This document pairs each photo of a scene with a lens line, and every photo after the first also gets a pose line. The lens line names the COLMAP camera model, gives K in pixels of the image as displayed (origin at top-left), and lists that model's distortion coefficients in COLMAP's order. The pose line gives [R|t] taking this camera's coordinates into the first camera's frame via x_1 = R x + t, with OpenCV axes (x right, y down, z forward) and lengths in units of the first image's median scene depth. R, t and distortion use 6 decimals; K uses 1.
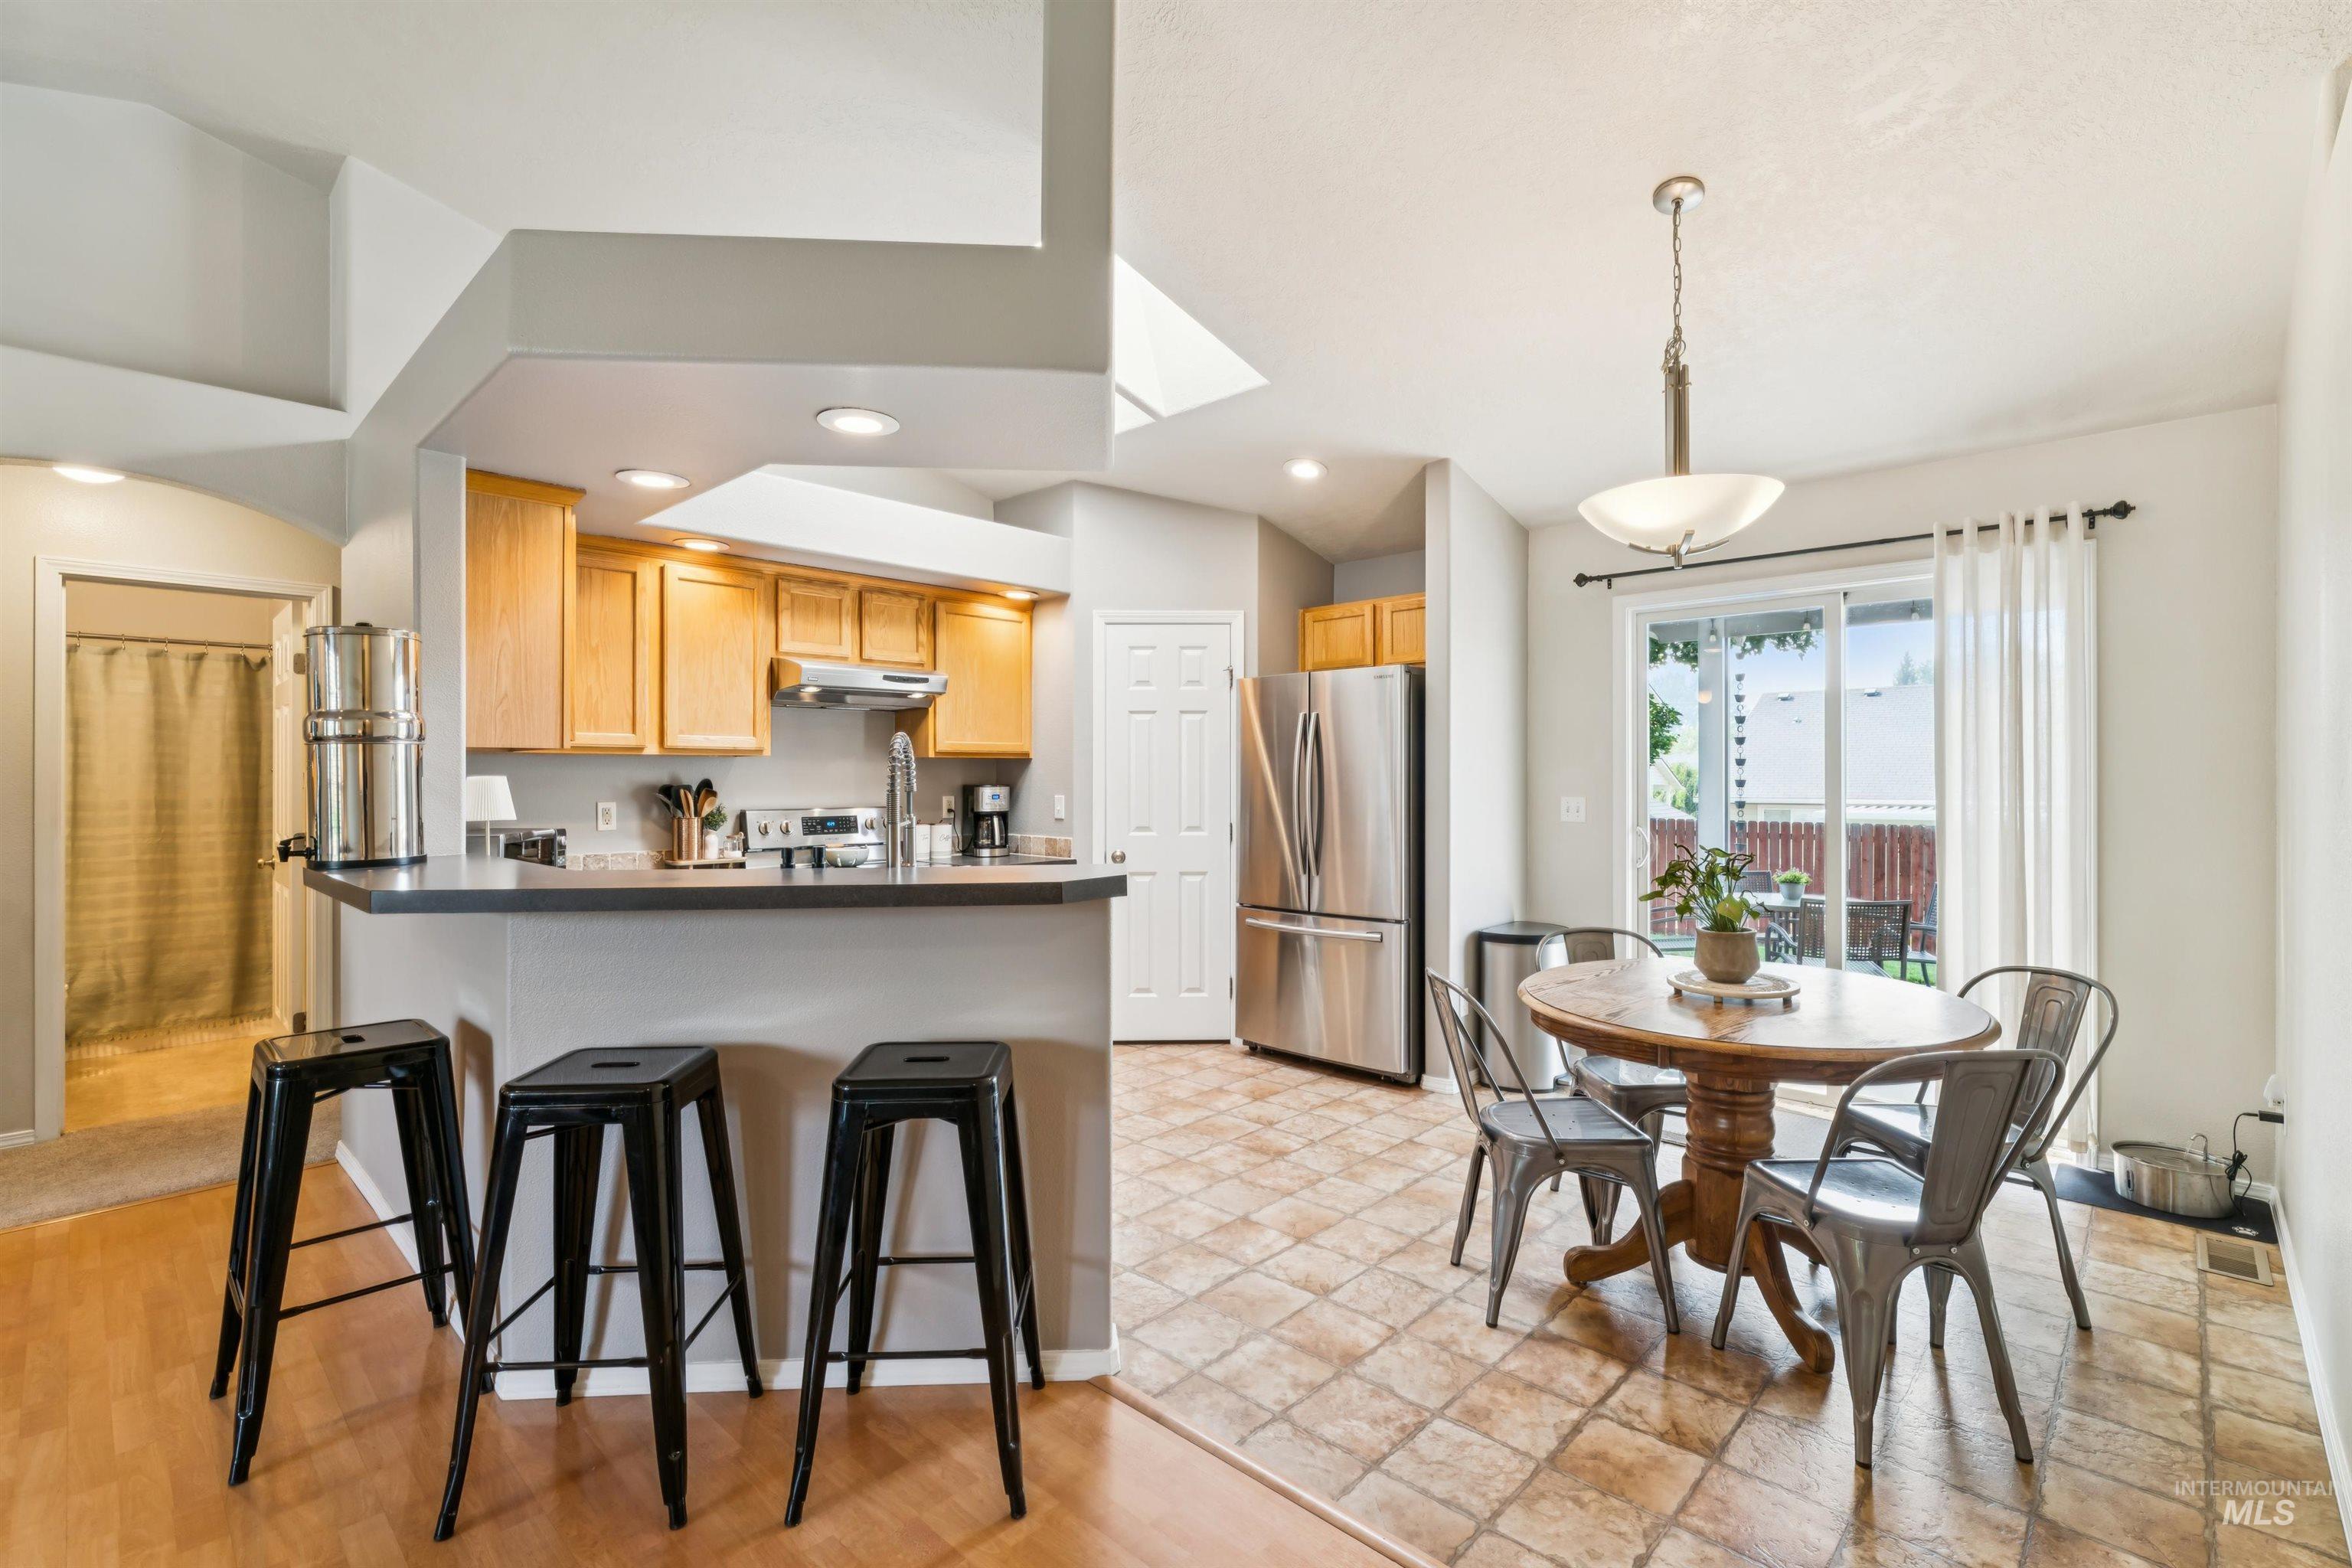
lens RADIAL K [[1048.0, 0, 1183.7], [0, 1048.0, 777.8], [0, 0, 1]] dist [-0.009397, 0.002185]
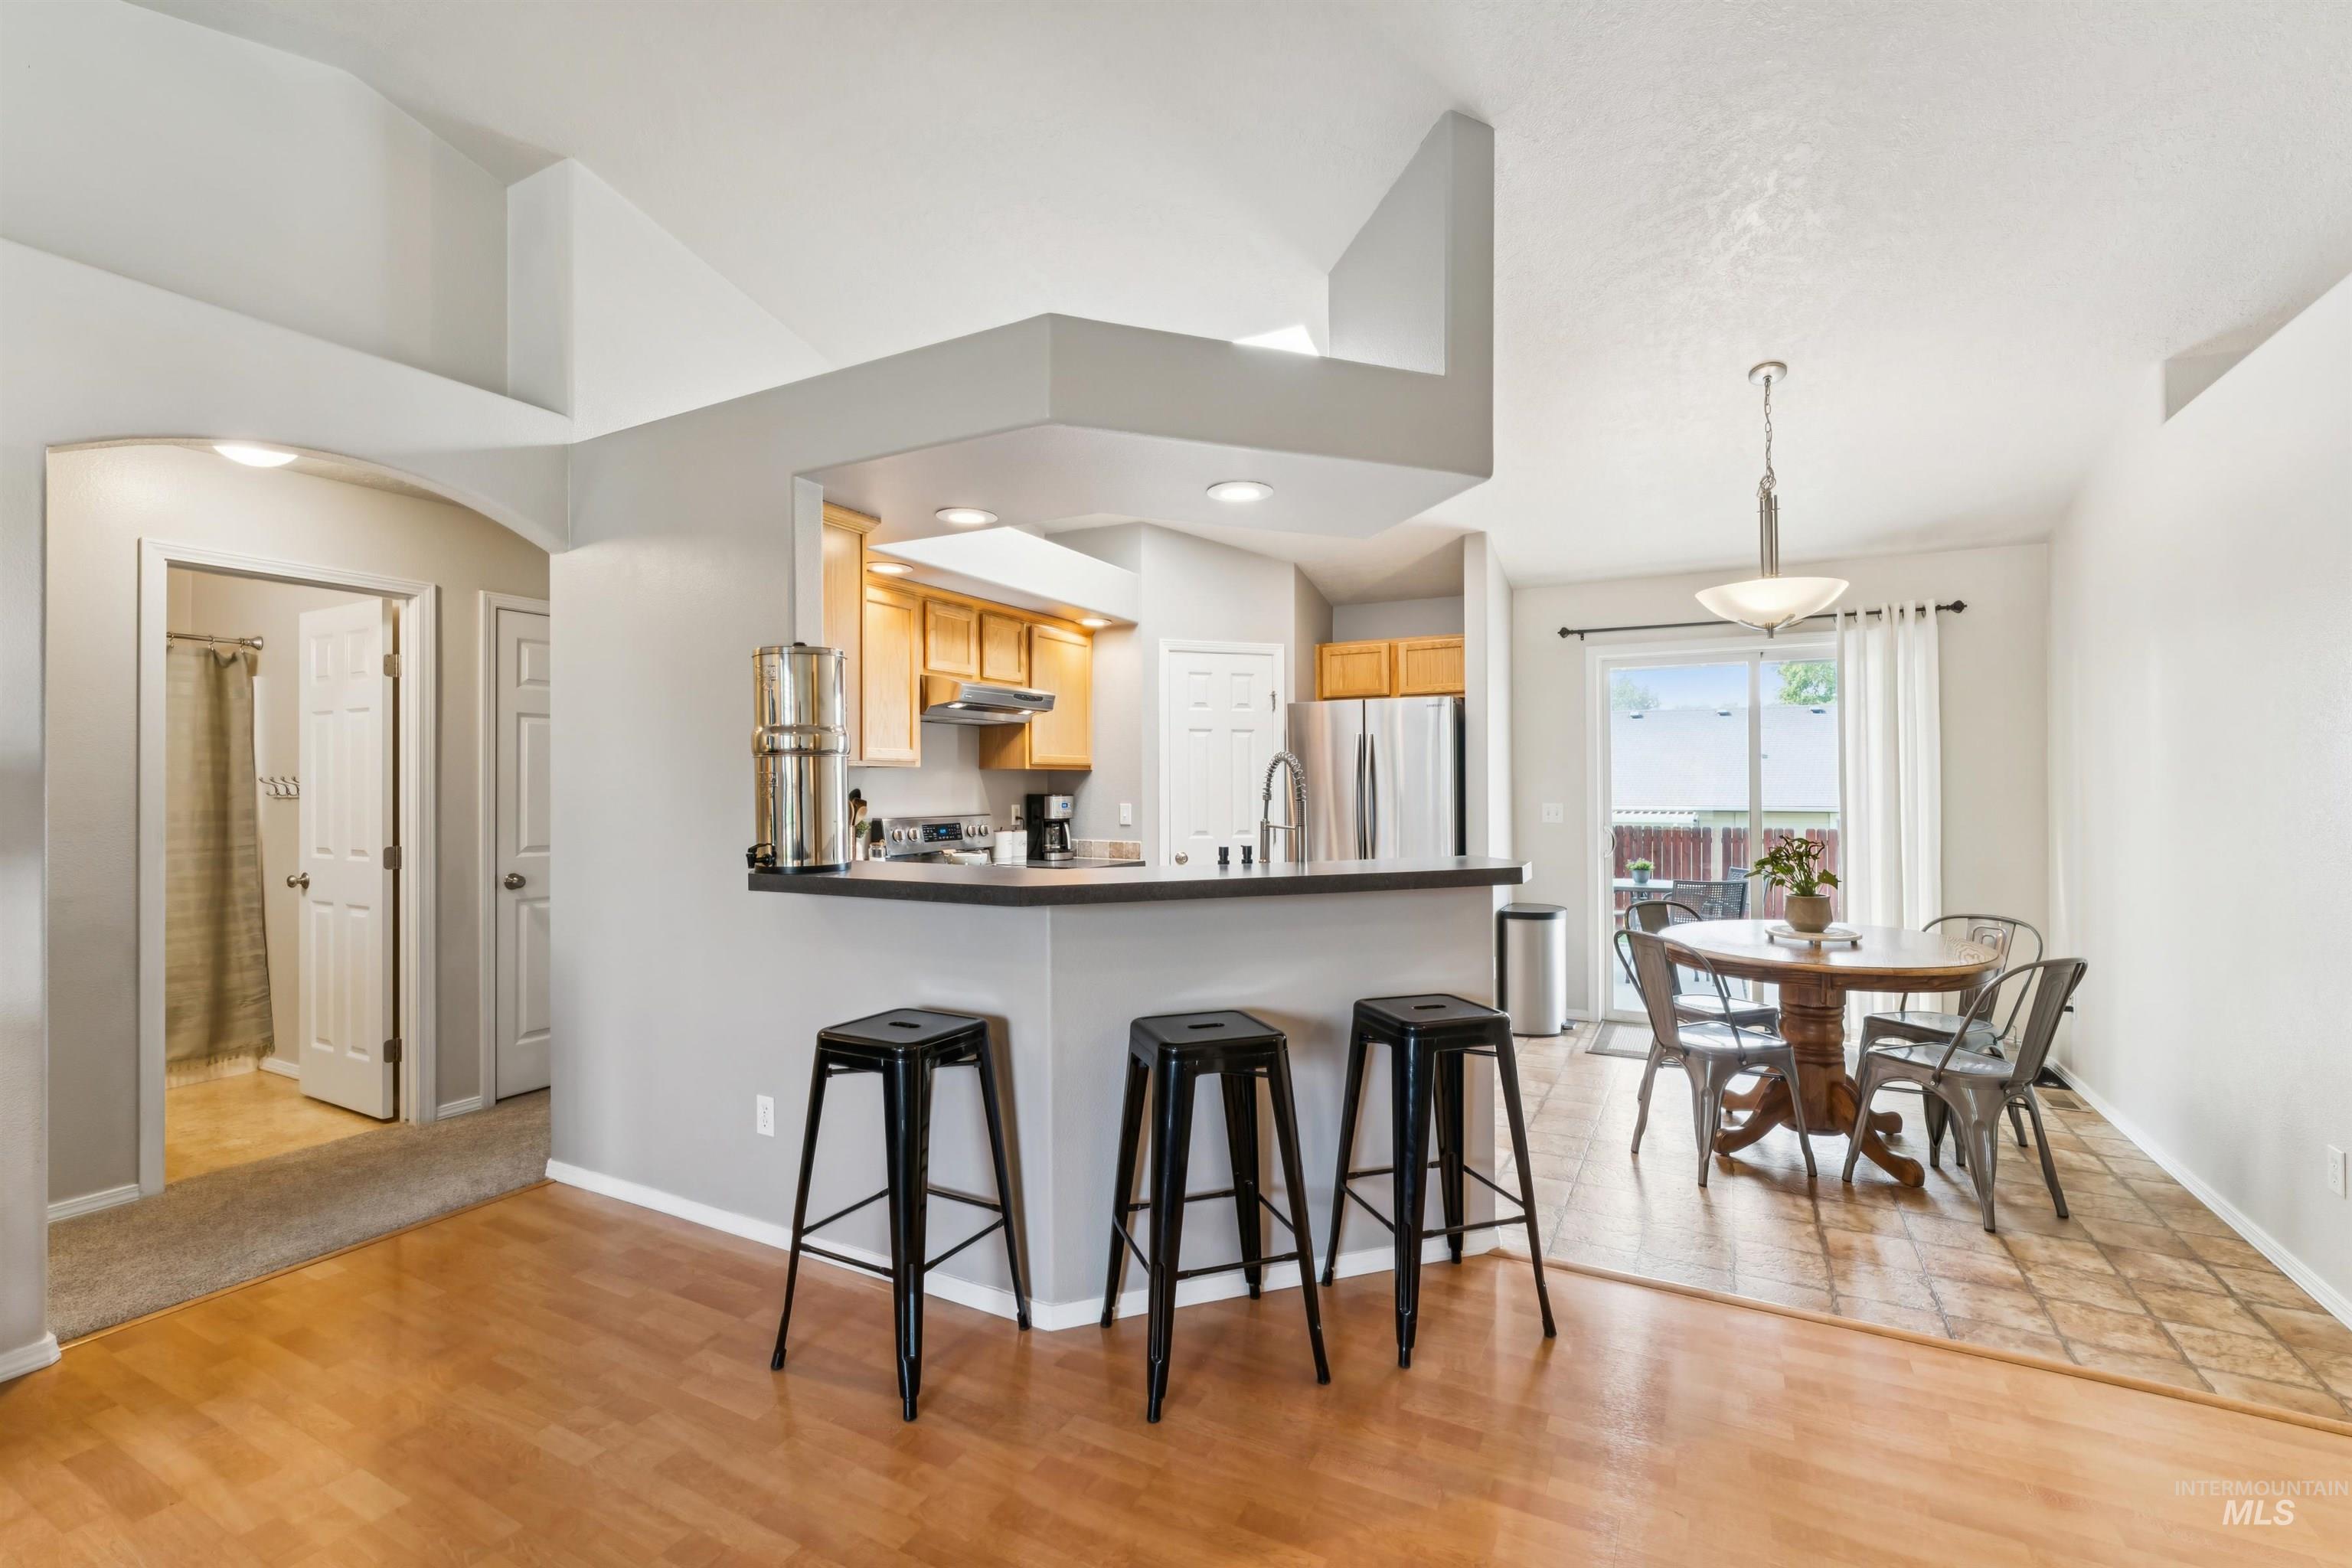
lens RADIAL K [[1014.4, 0, 1186.0], [0, 1014.4, 777.6], [0, 0, 1]] dist [-0.006793, -0.000311]
pose [[0.963845, 0.003559, 0.266440, -0.389693], [-0.001168, 0.999958, -0.009132, -0.001472], [-0.266461, 0.008490, 0.963808, -0.057766]]
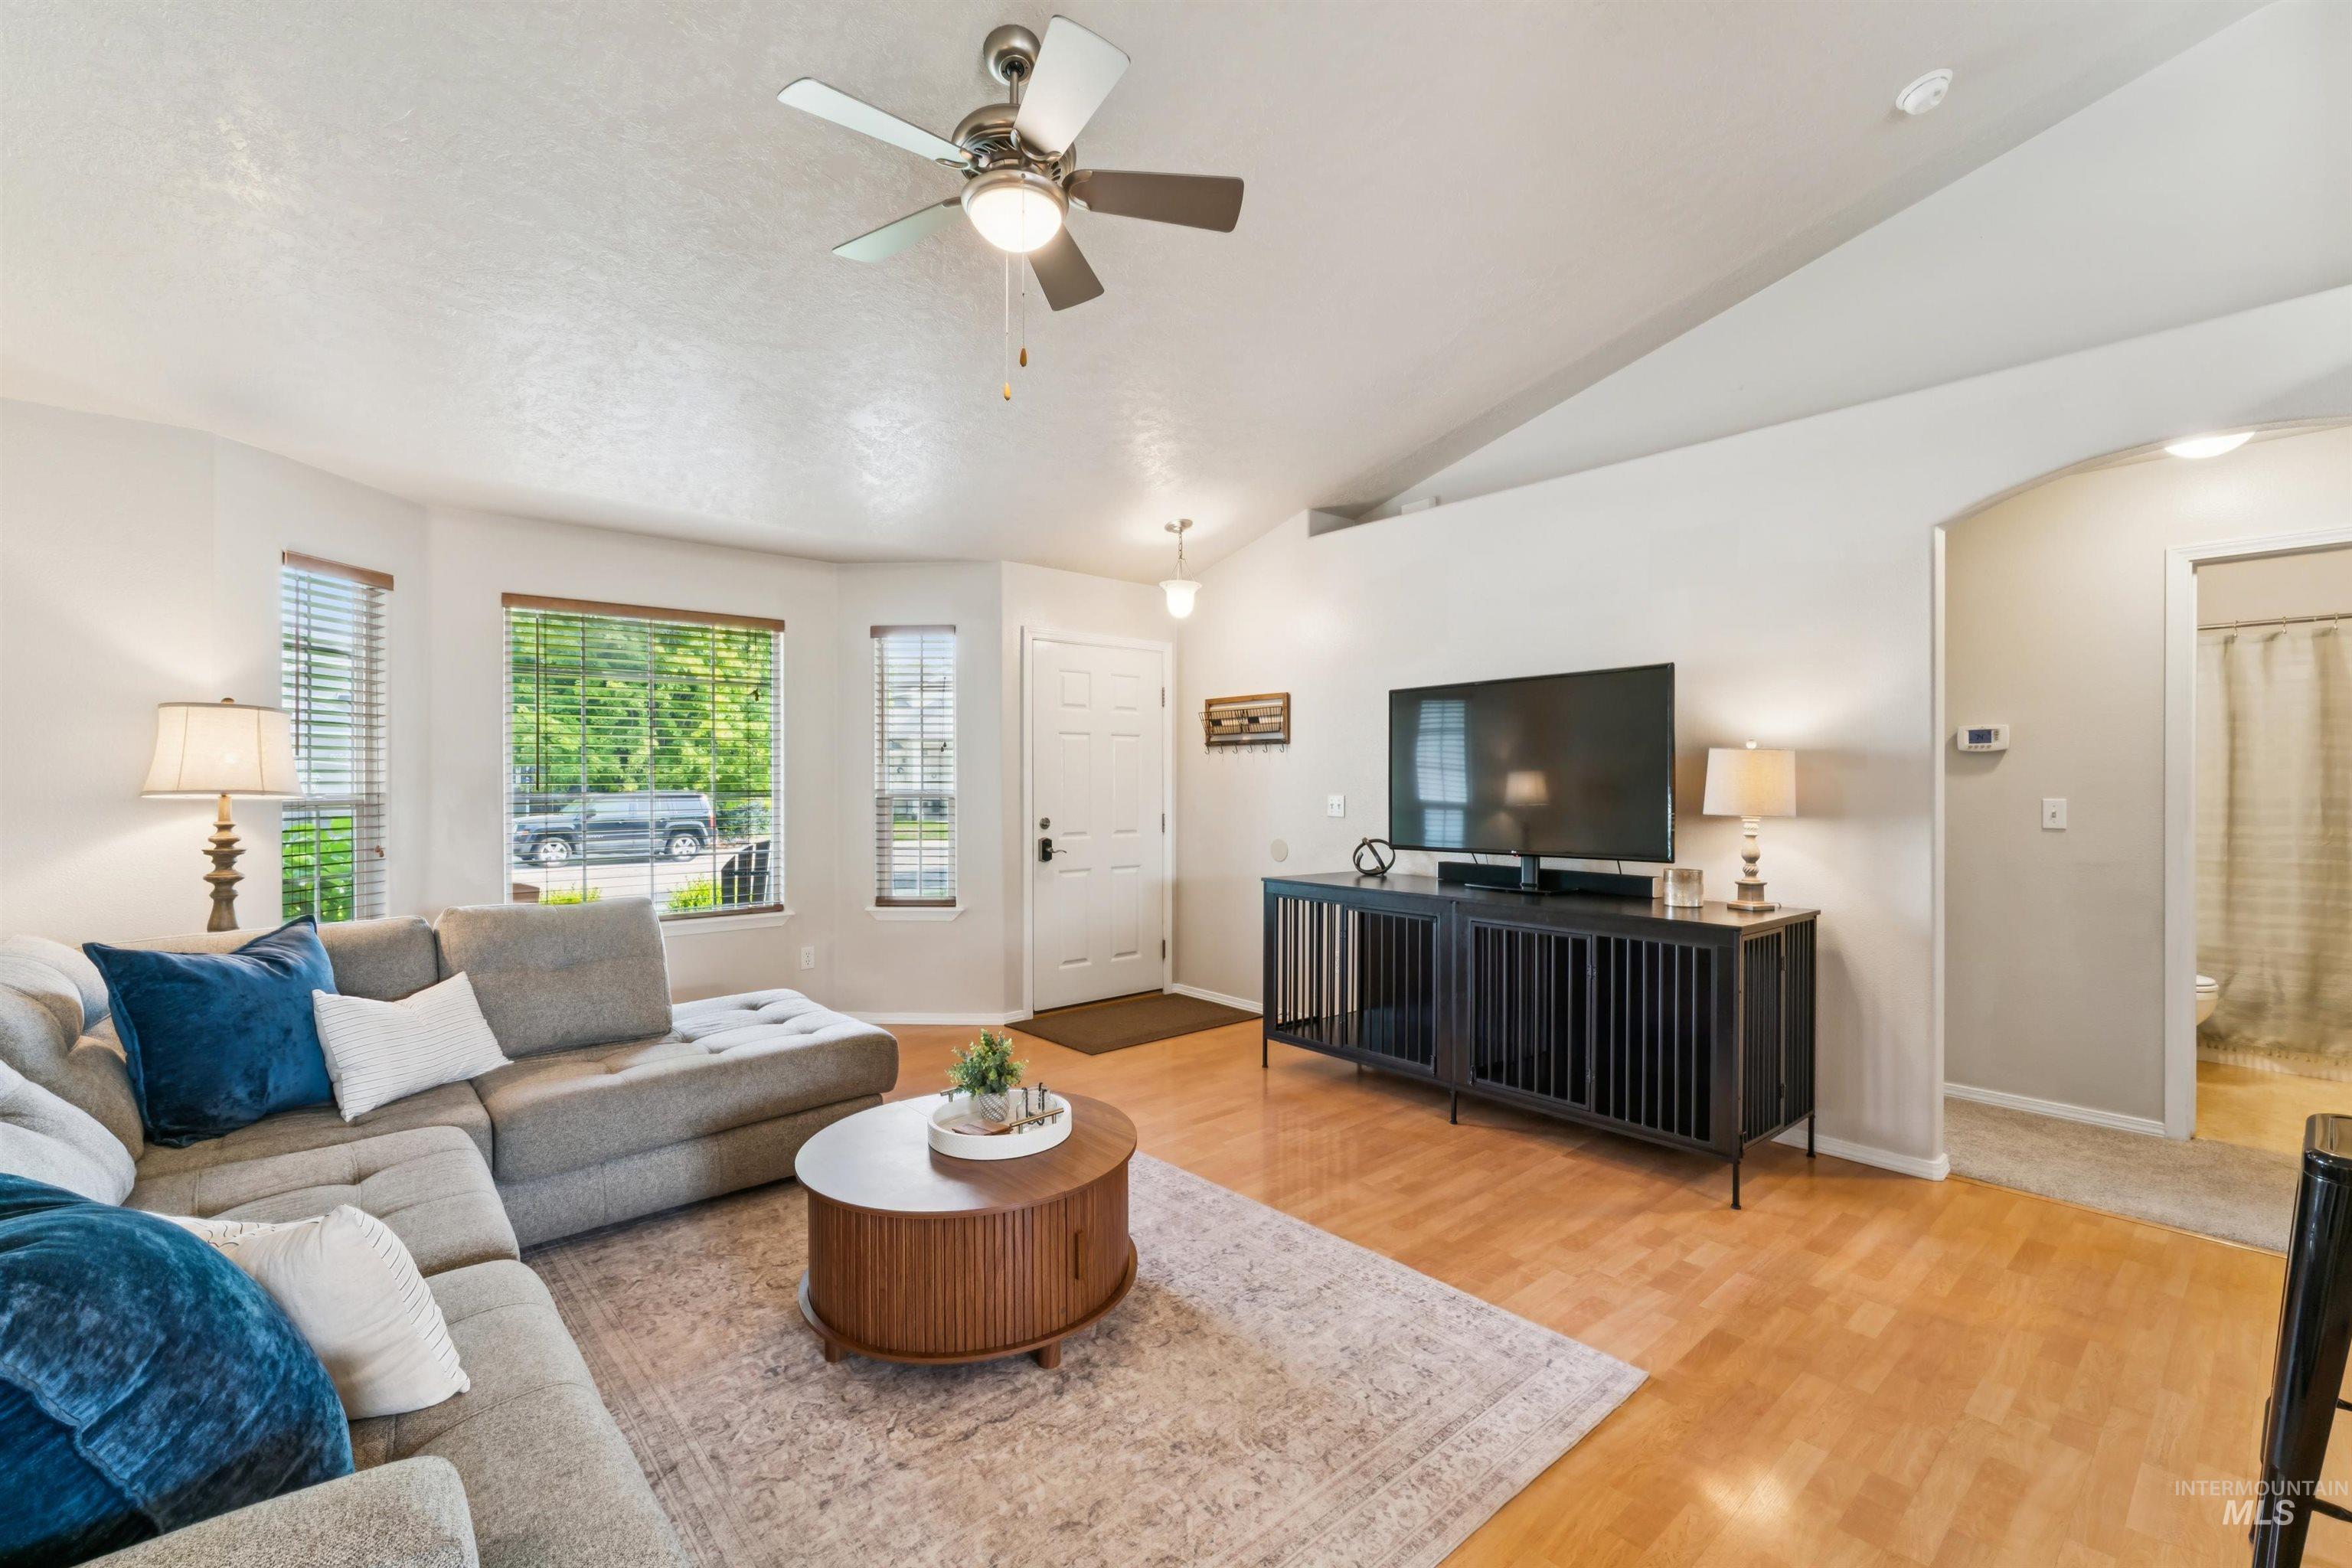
lens RADIAL K [[1014.4, 0, 1183.6], [0, 1014.4, 793.4], [0, 0, 1]] dist [-0.006793, -0.000311]
pose [[-0.102352, 0.014473, -0.994643, -0.038426], [-0.001006, 0.999892, 0.014653, 0.005872], [0.994748, 0.002501, -0.102326, 0.129627]]
